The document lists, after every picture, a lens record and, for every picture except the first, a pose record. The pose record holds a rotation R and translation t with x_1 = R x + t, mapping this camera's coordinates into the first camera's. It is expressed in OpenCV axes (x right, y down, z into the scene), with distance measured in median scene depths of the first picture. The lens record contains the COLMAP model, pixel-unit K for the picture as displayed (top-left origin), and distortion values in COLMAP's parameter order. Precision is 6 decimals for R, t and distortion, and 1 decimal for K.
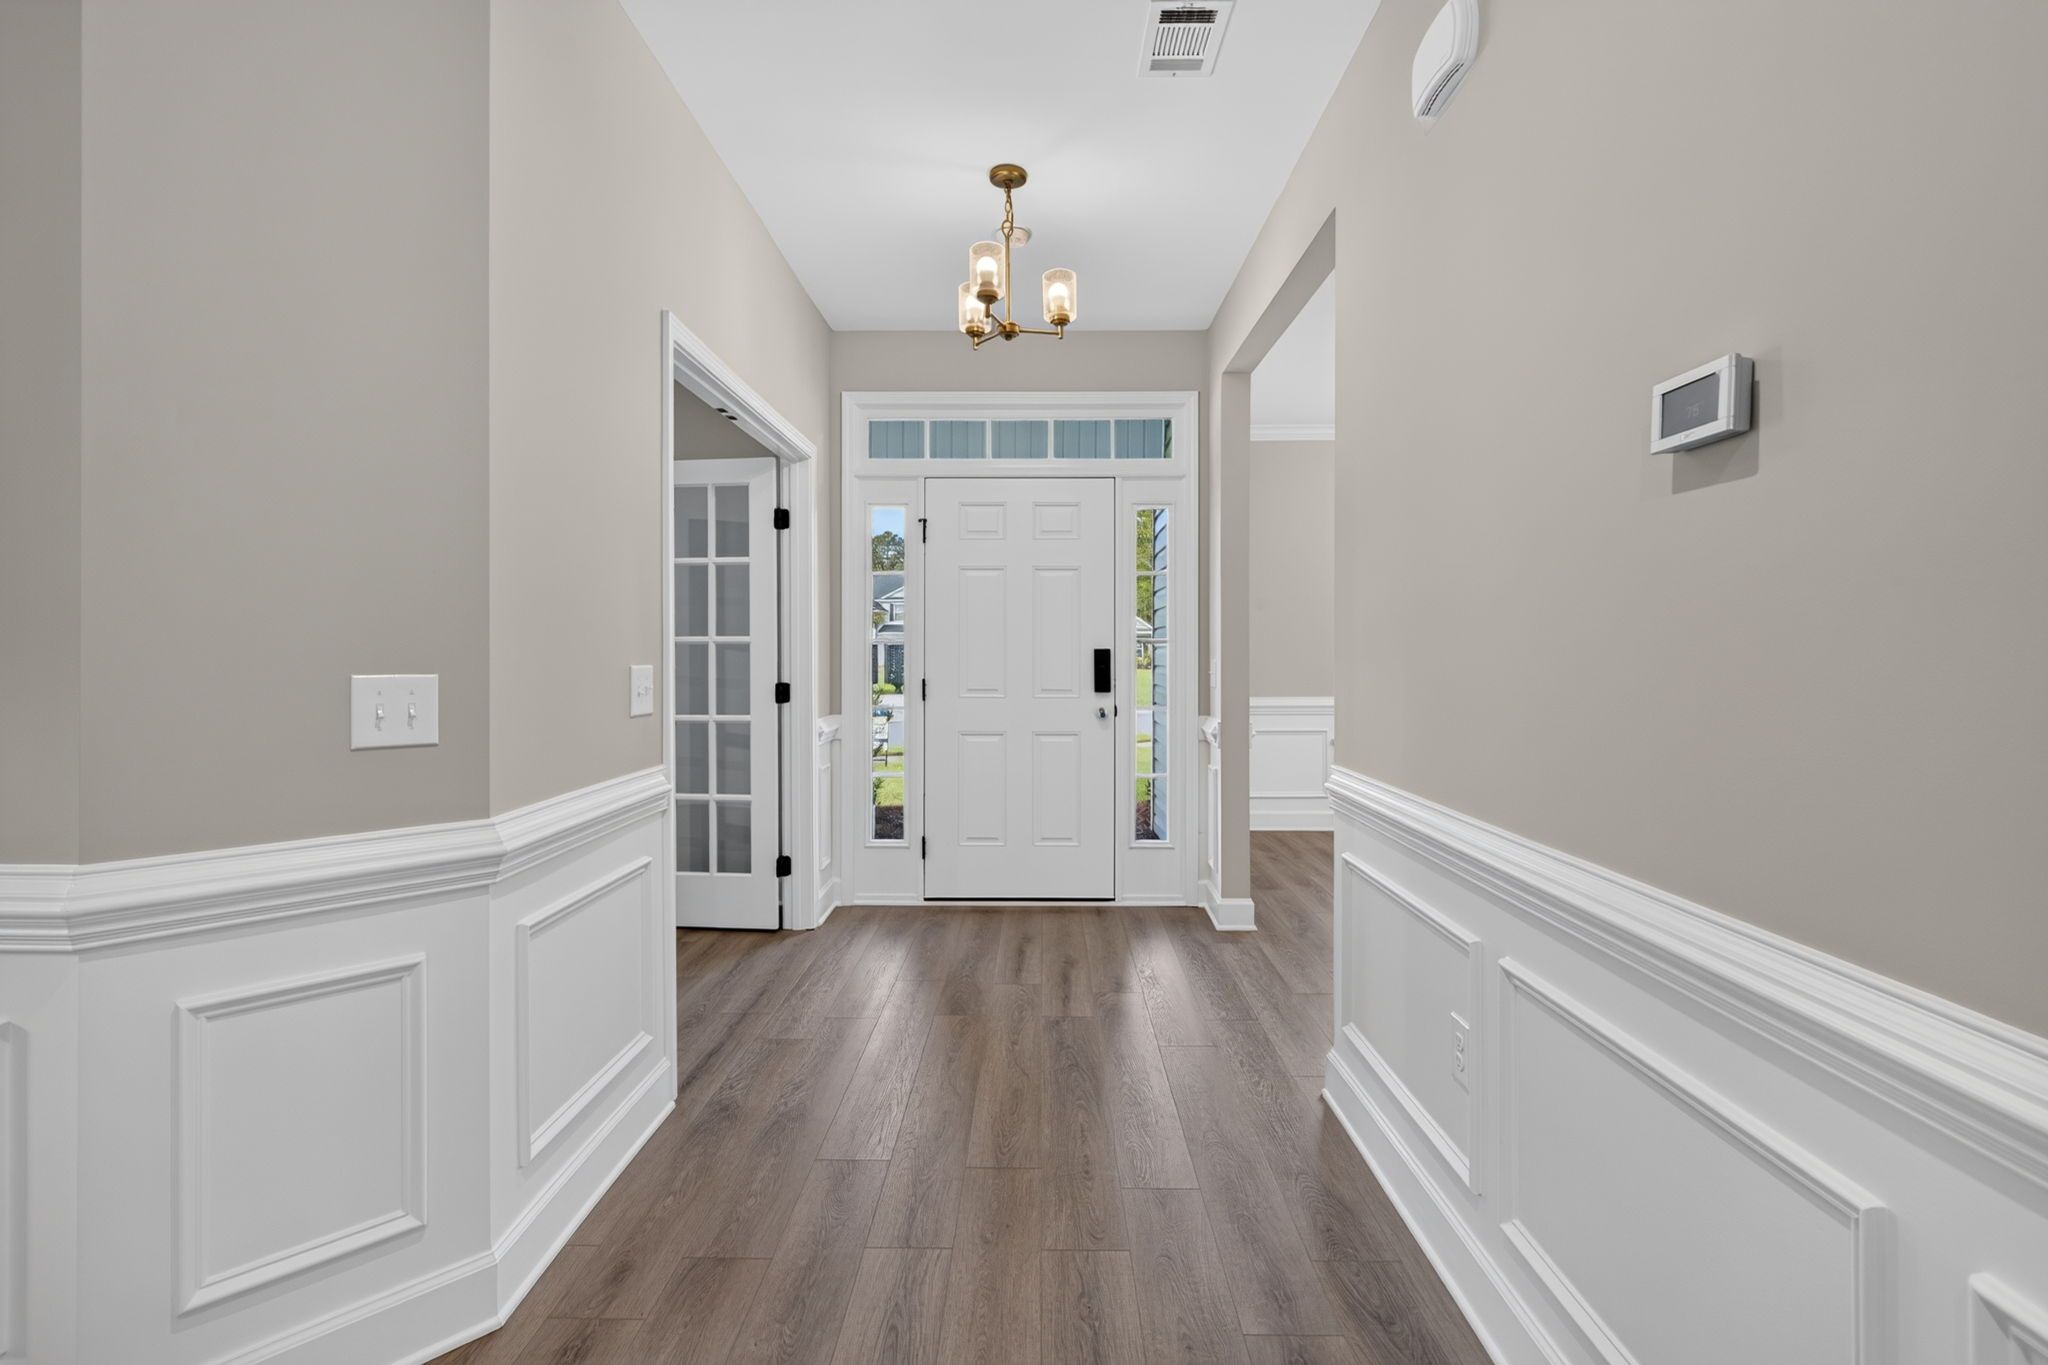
lens RADIAL K [[921.4, 0, 1024.3], [0, 921.4, 667.2], [0, 0, 1]] dist [0.001946, -0.000363]
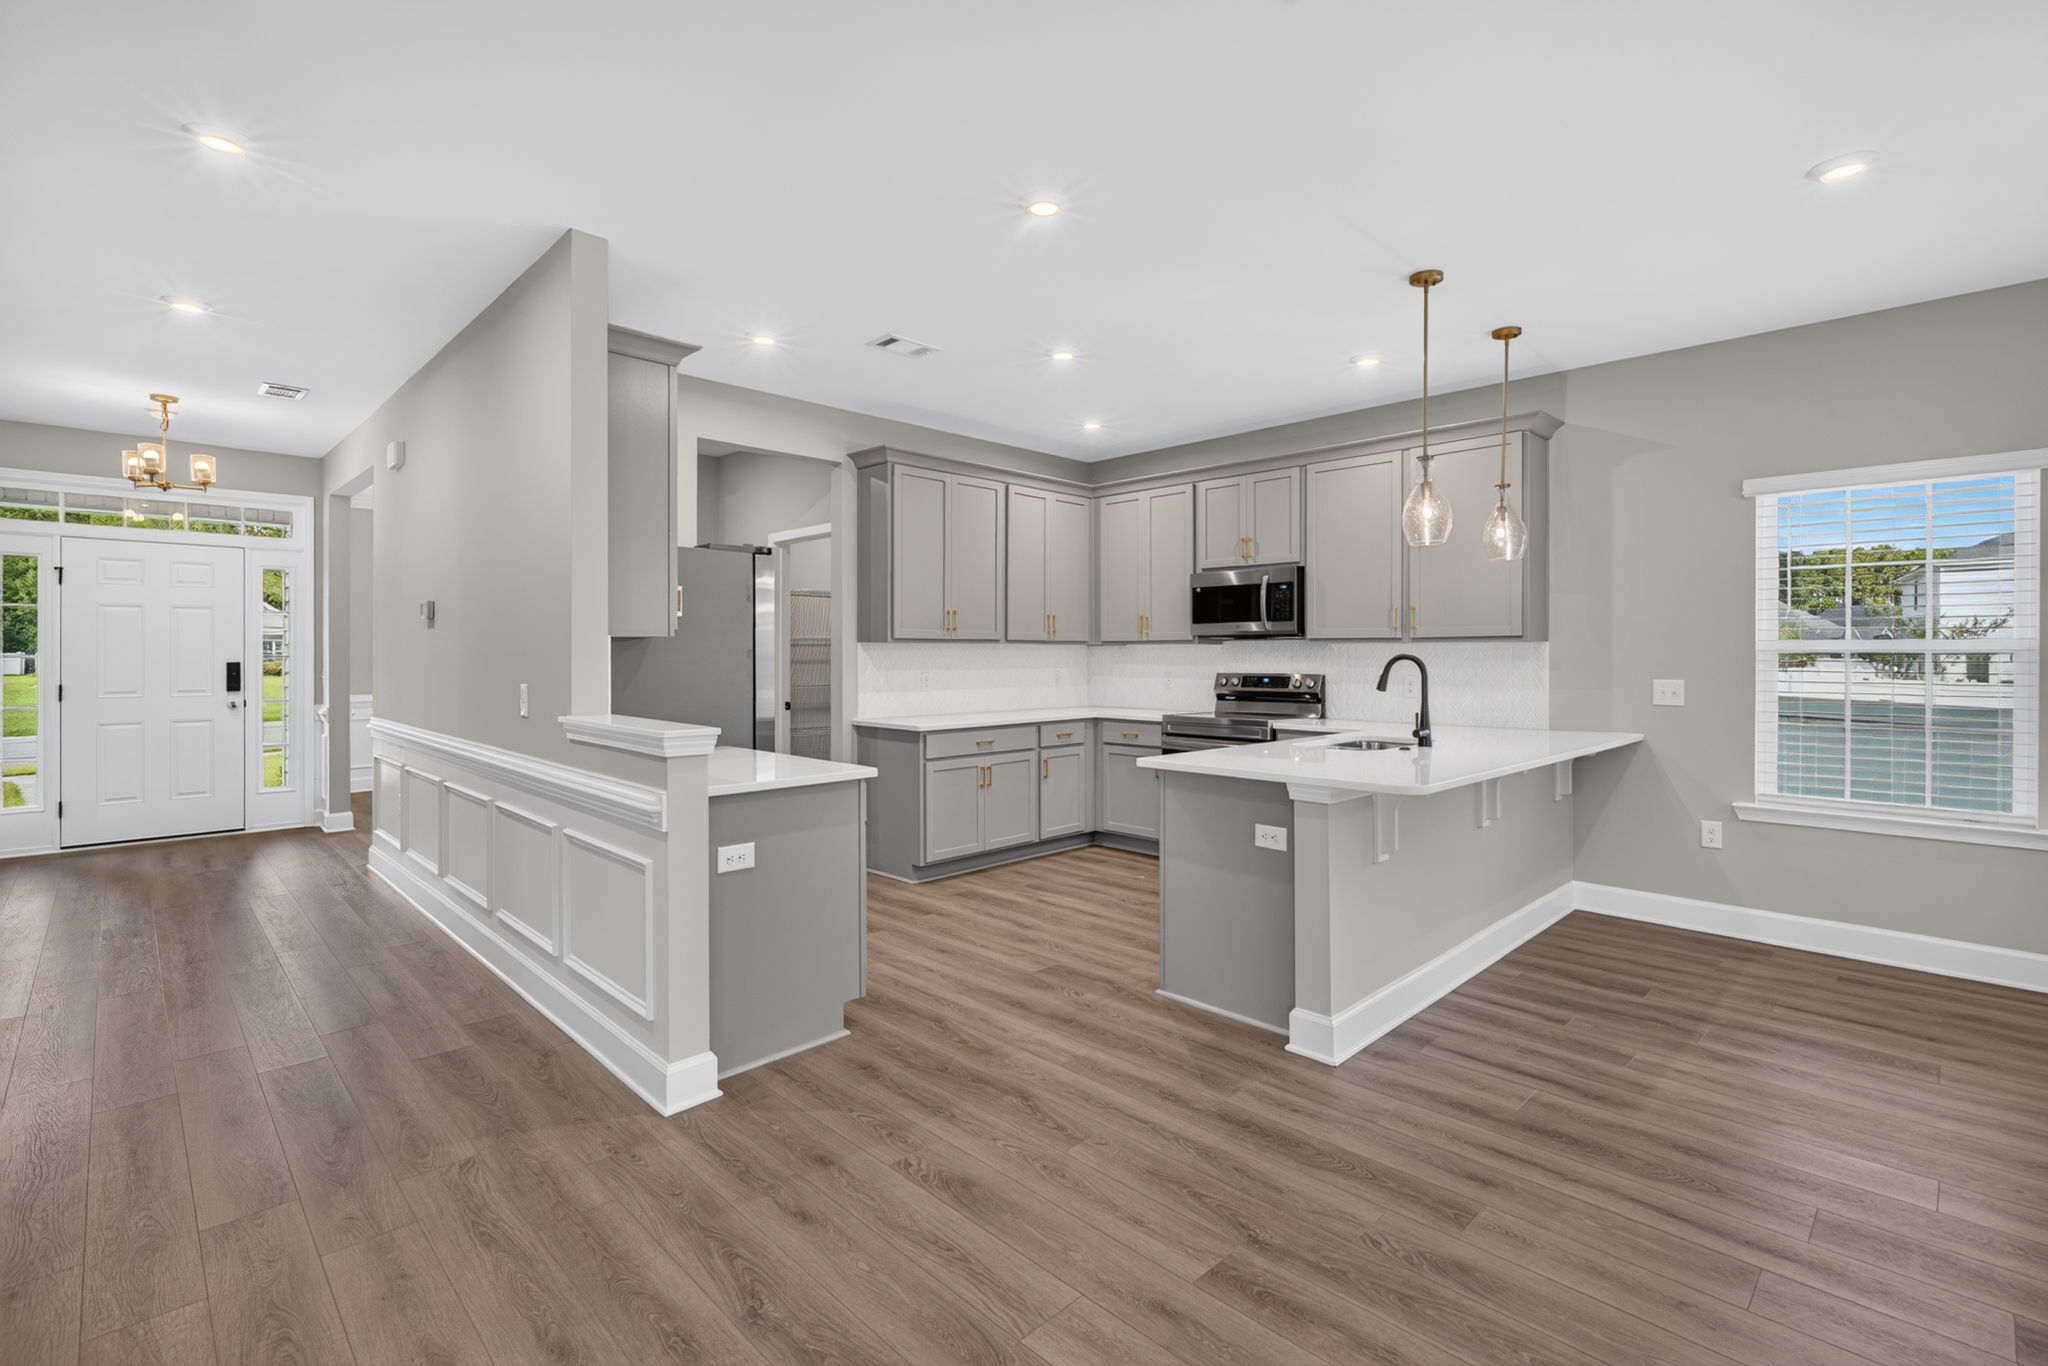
lens RADIAL K [[921.4, 0, 1022.4], [0, 921.4, 650.0], [0, 0, 1]] dist [0.001946, -0.000363]
pose [[0.698592, -0.000537, 0.715520, -0.095102], [0.011839, 0.999872, -0.010808, -0.009002], [-0.715422, 0.016021, 0.698509, -0.997121]]
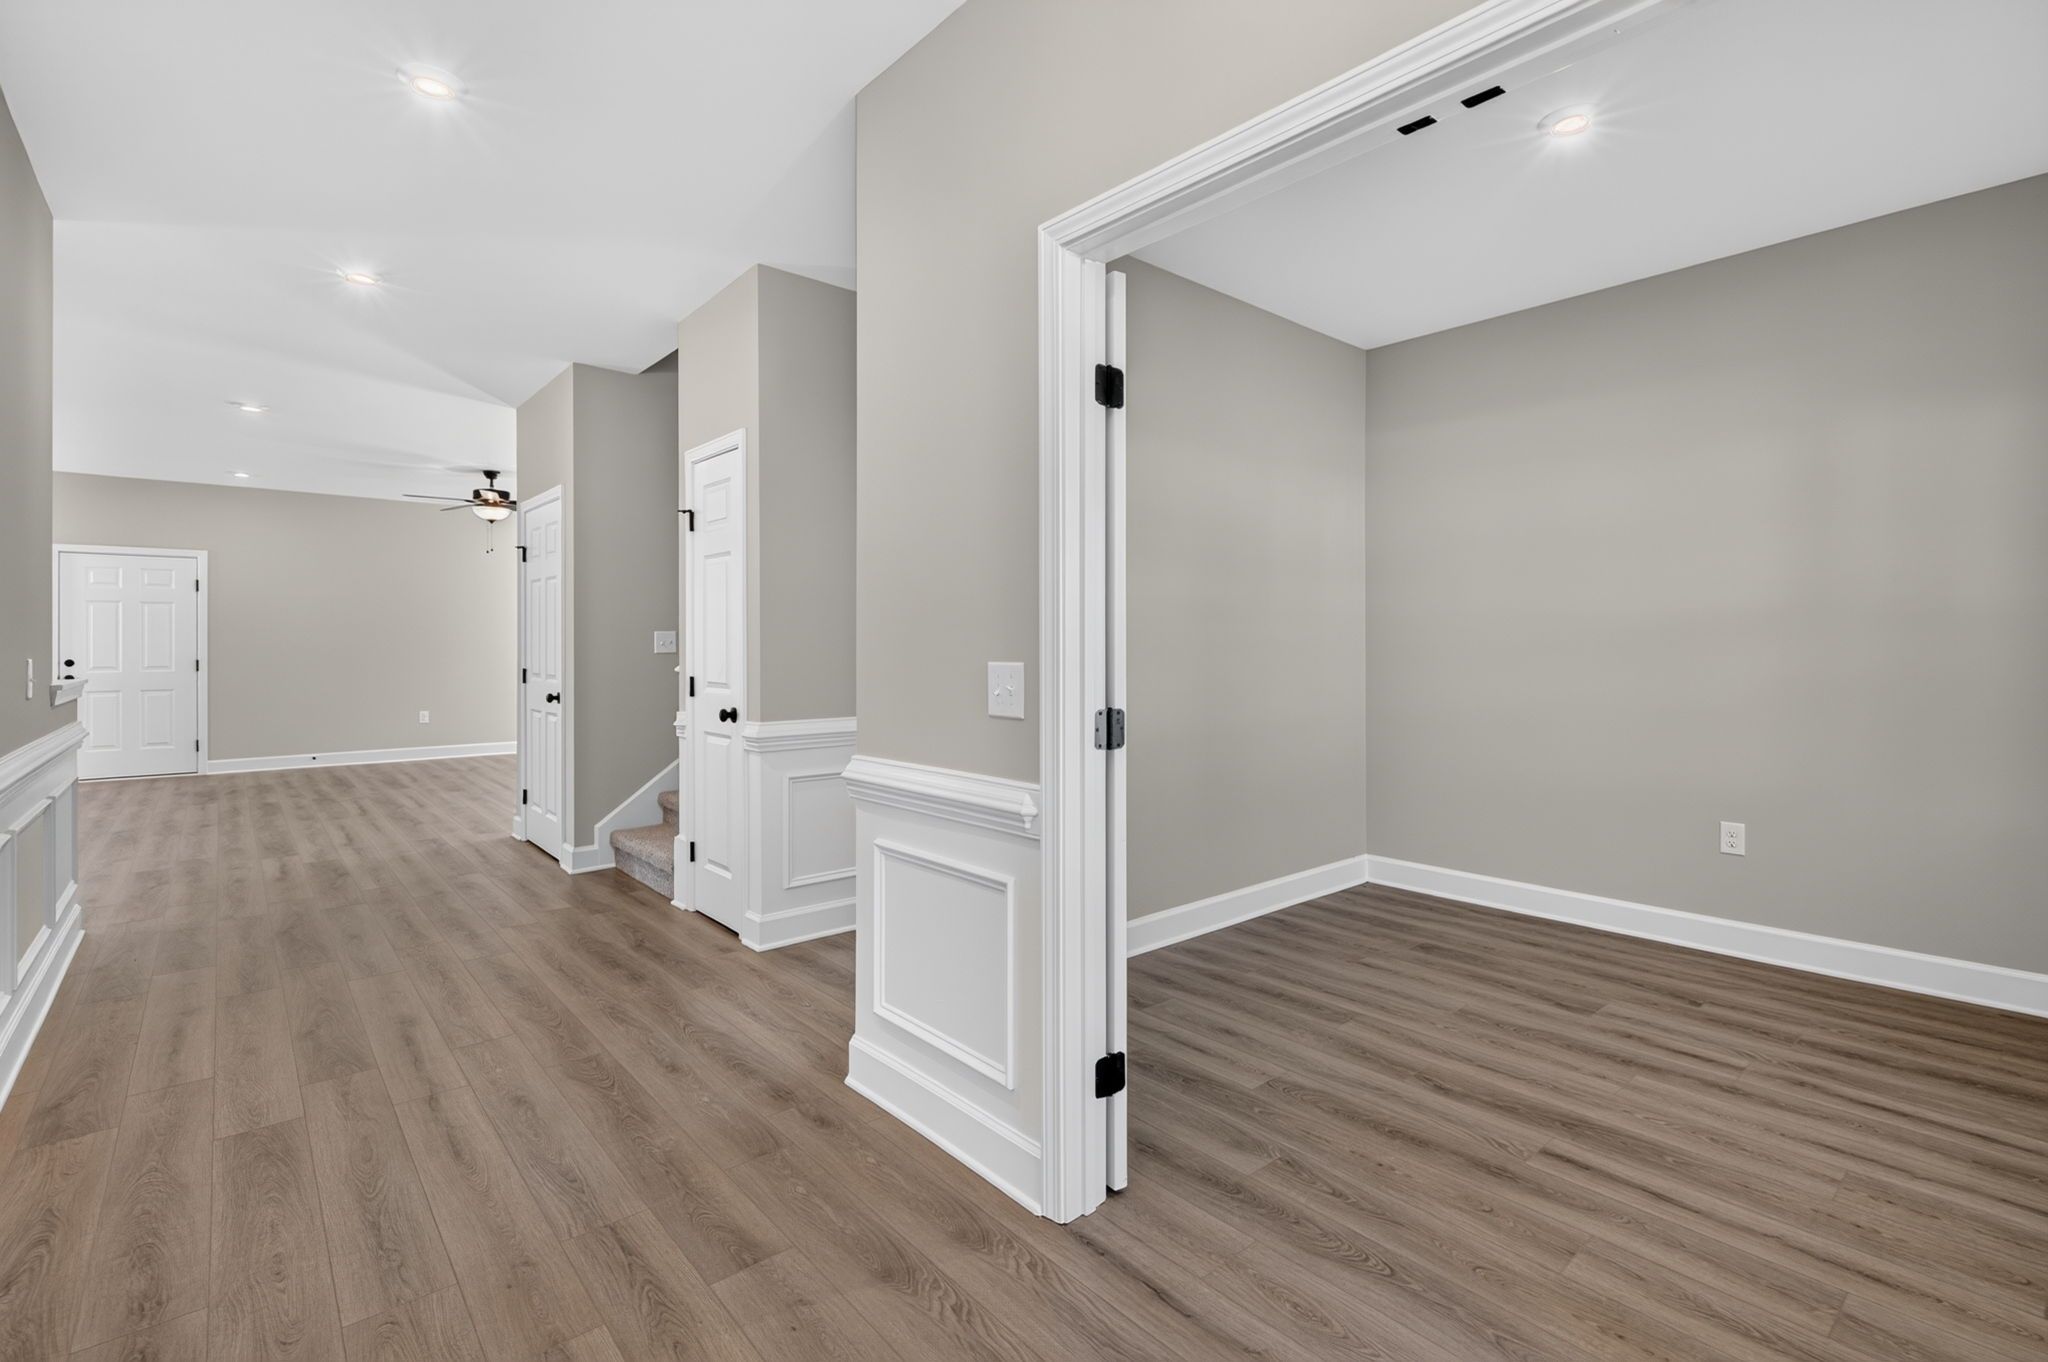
lens RADIAL K [[921.4, 0, 1025.9], [0, 921.4, 659.8], [0, 0, 1]] dist [0.001946, -0.000363]
pose [[-0.744475, 0.007857, -0.667604, 0.155764], [-0.005703, 0.999819, 0.018127, -0.020814], [0.667626, 0.017302, -0.744296, 1.532179]]
